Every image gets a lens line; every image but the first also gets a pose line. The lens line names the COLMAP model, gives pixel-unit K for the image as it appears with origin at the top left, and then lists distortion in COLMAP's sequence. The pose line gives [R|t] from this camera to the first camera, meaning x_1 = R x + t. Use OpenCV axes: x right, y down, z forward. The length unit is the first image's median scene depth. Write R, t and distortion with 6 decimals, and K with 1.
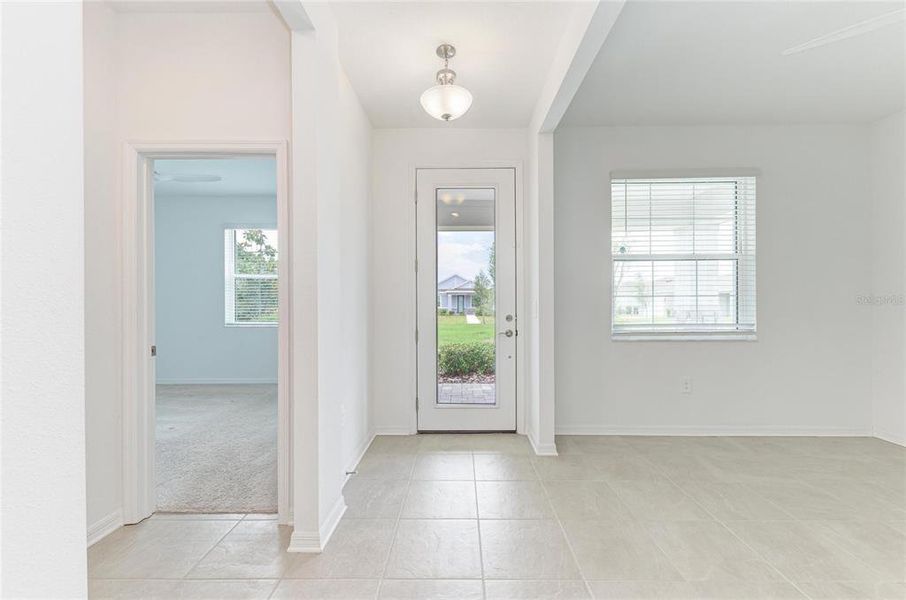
lens RADIAL K [[364.8, 0, 454.0], [0, 364.8, 303.7], [0, 0, 1]] dist [0.002225, 0.000125]
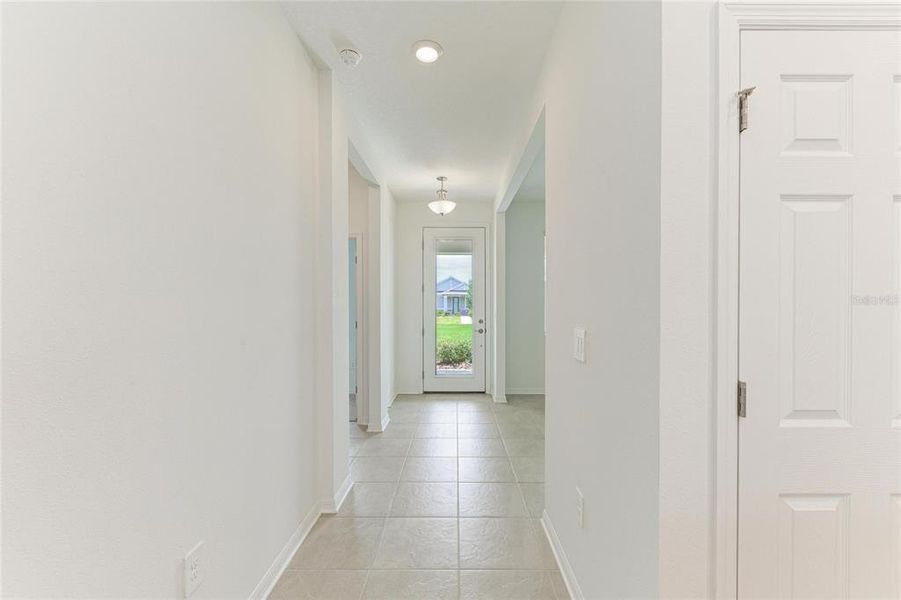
lens RADIAL K [[356.5, 0, 452.4], [0, 356.5, 304.1], [0, 0, 1]] dist [0.010897, 0.000244]
pose [[0.999963, 0.004232, 0.007539, 0.014333], [-0.004236, 0.999991, 0.000472, -0.036983], [-0.007537, -0.000504, 0.999971, -0.562061]]
